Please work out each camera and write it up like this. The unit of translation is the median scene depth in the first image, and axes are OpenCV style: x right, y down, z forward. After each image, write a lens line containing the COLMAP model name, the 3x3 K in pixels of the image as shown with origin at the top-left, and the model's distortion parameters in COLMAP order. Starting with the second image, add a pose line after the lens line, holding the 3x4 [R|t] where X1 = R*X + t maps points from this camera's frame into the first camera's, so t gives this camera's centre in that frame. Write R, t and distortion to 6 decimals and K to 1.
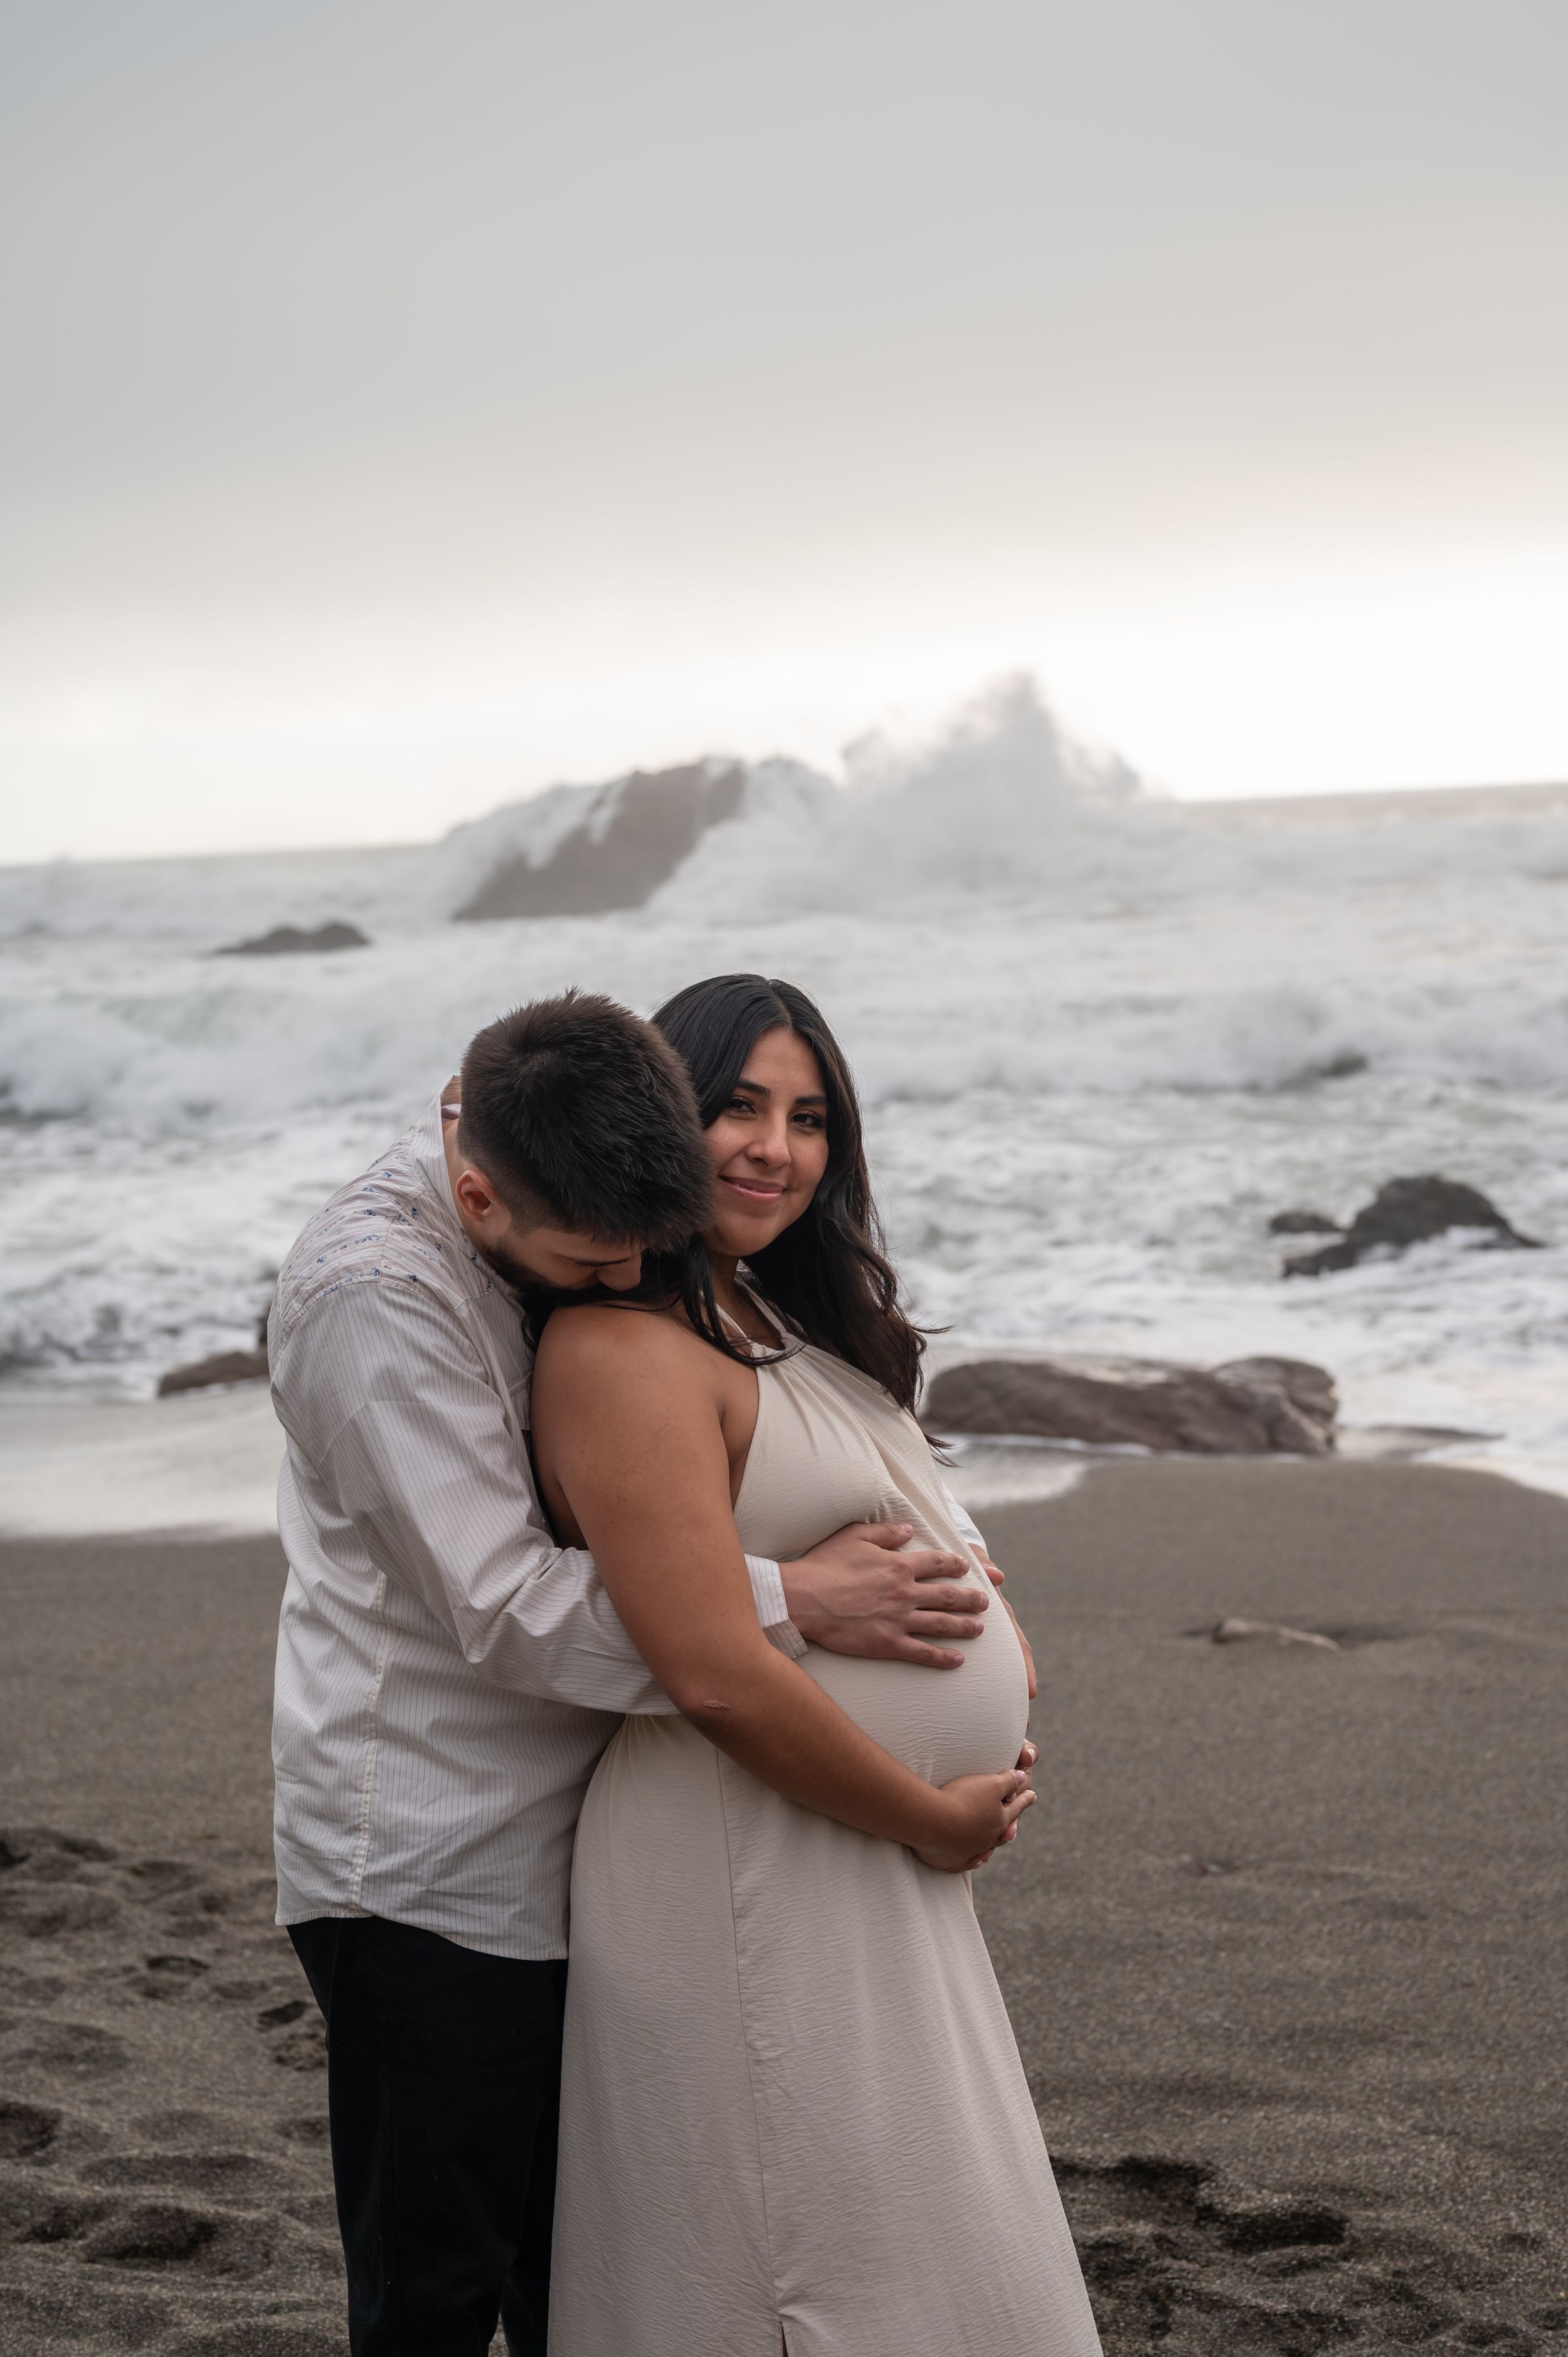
lens RADIAL K [[3299.3, 0, 794.9], [0, 3299.3, 1177.0], [0, 0, 1]] dist [0.009789, 0.000000]
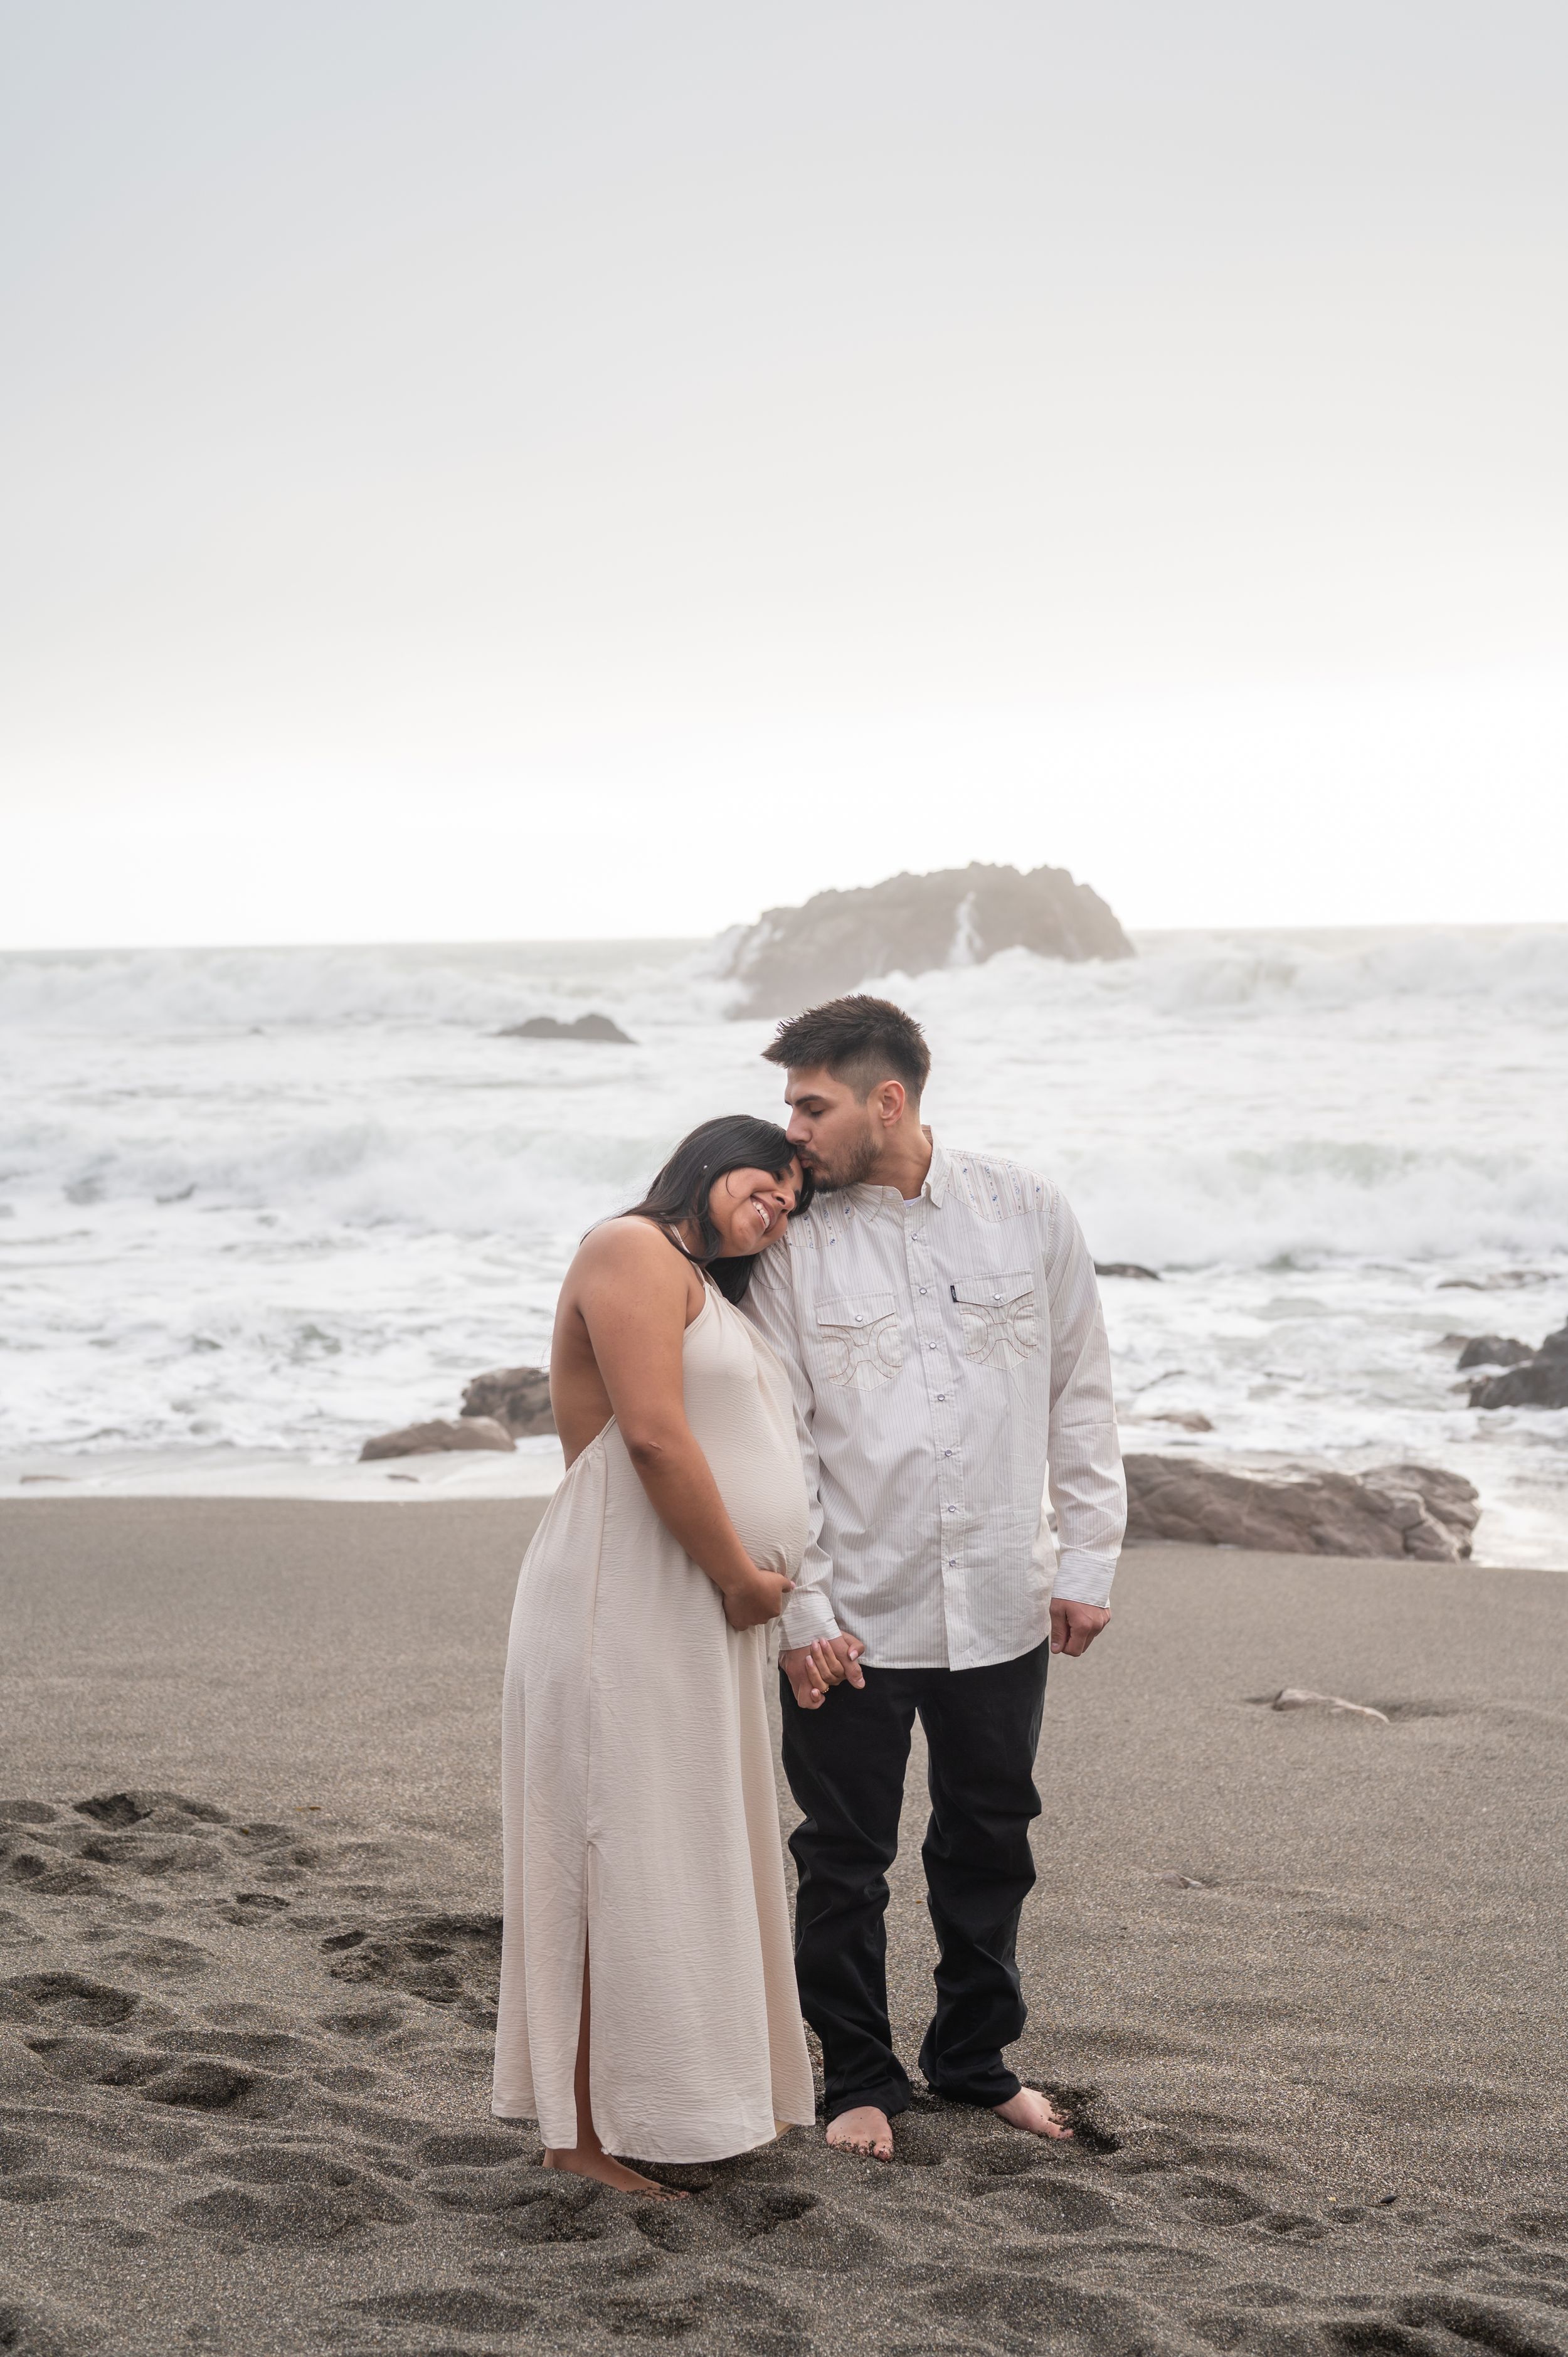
lens RADIAL K [[3299.7, 0, 774.6], [0, 3299.7, 1178.7], [0, 0, 1]] dist [0.009789, 0.000000]
pose [[0.996131, 0.041534, -0.077442, 0.065675], [-0.043895, 0.998614, -0.029030, 0.011516], [0.076129, 0.032317, 0.996574, -0.135381]]
